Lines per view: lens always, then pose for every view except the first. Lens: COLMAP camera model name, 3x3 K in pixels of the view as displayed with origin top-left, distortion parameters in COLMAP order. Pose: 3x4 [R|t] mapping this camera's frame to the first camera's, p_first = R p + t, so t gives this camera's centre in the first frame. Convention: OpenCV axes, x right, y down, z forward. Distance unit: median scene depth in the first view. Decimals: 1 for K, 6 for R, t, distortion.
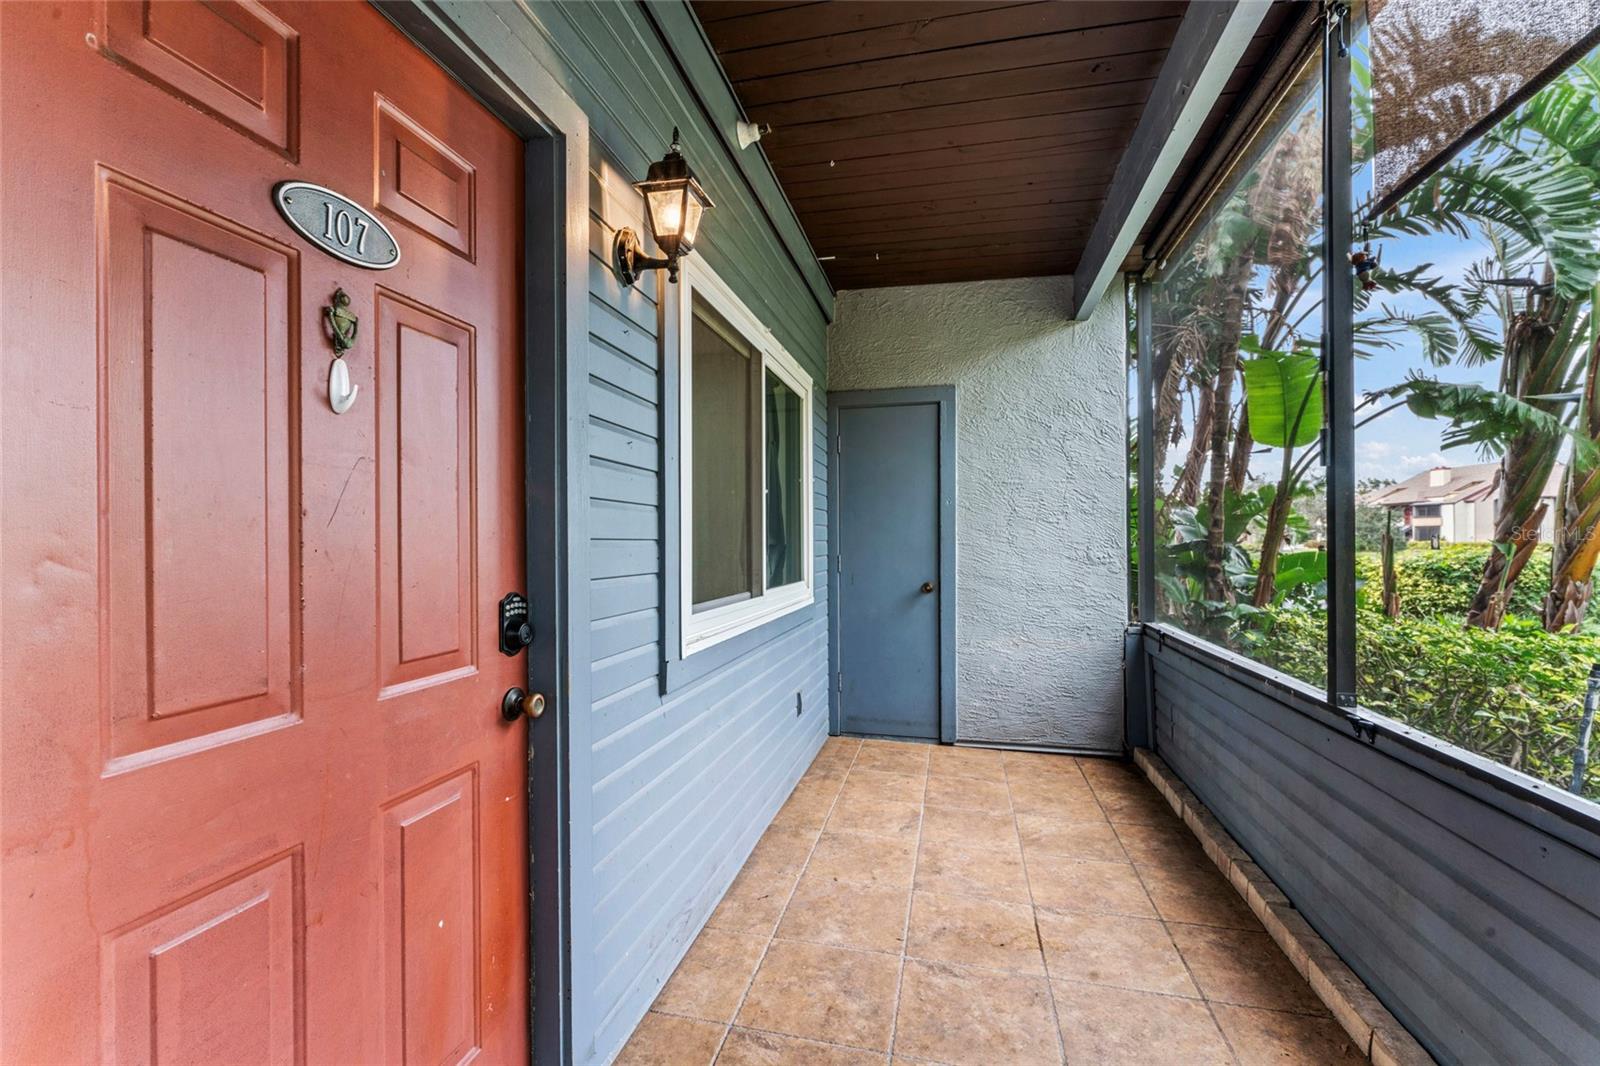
lens RADIAL K [[700.3, 0, 794.9], [0, 700.3, 544.2], [0, 0, 1]] dist [0.001028, 0.000217]
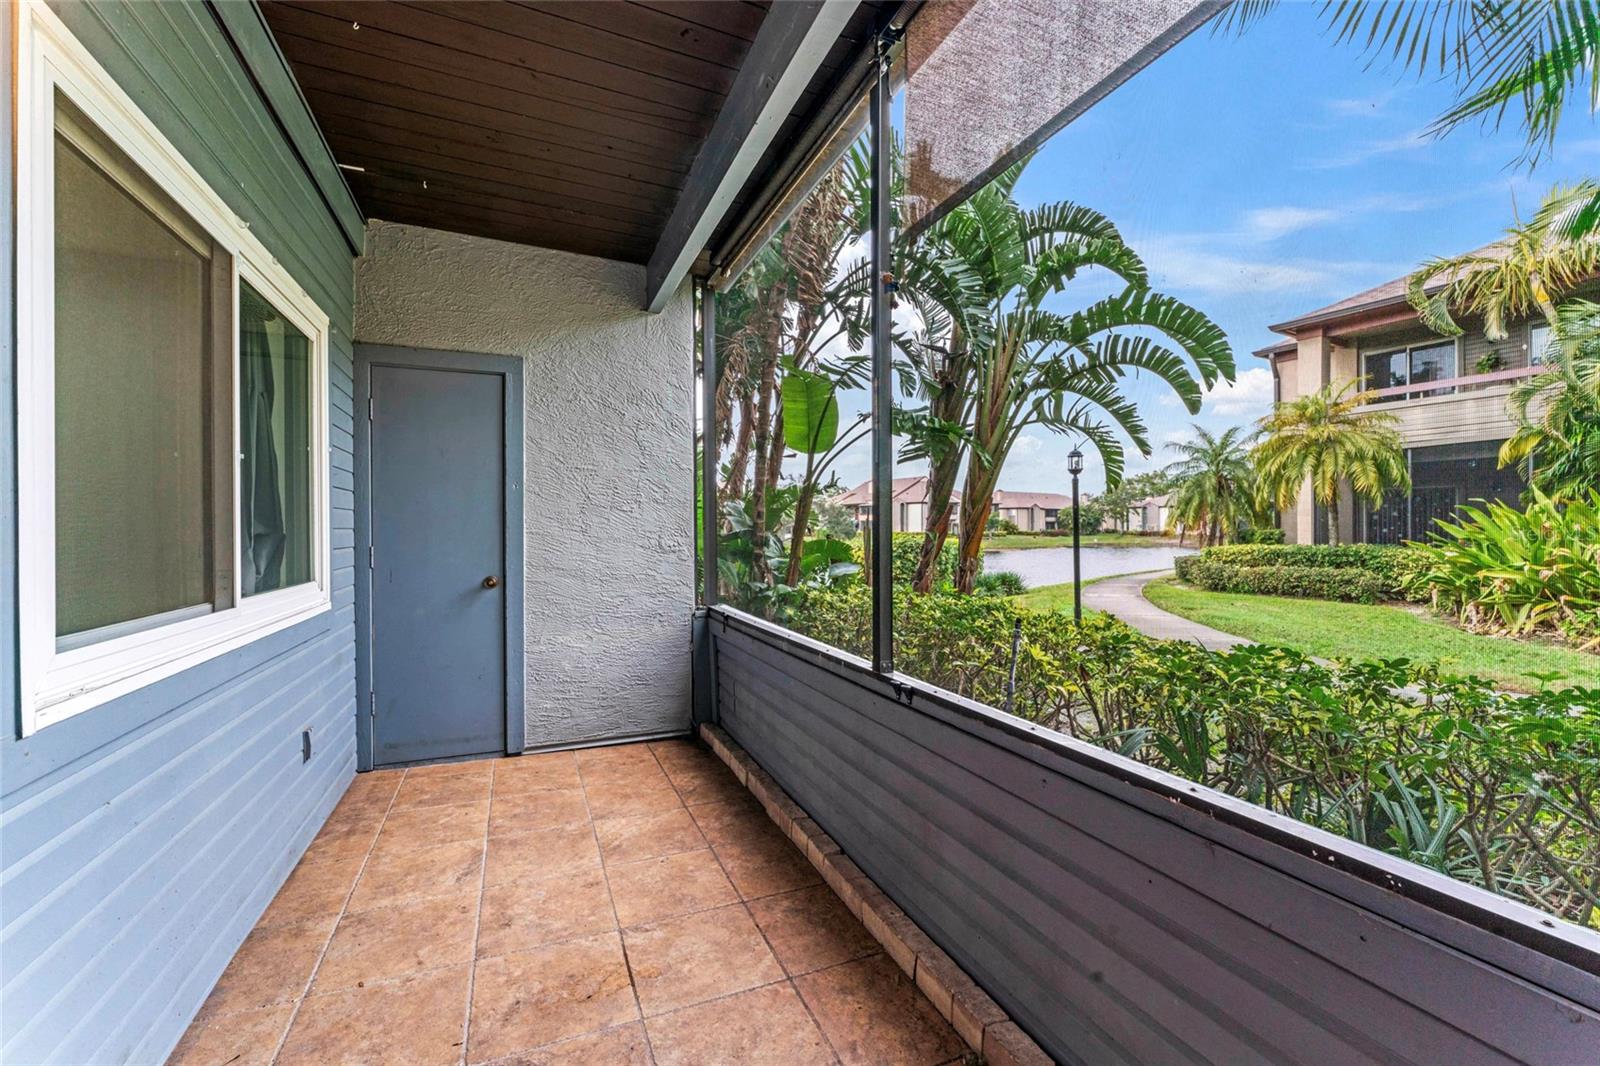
lens RADIAL K [[659.5, 0, 800.0], [0, 659.5, 533.0], [0, 0, 1]] dist [-0.007949, 0.000155]
pose [[0.807100, -0.001110, 0.590414, 0.018535], [0.001854, 0.999998, -0.000656, 0.001376], [-0.590412, 0.001624, 0.807100, 0.123209]]
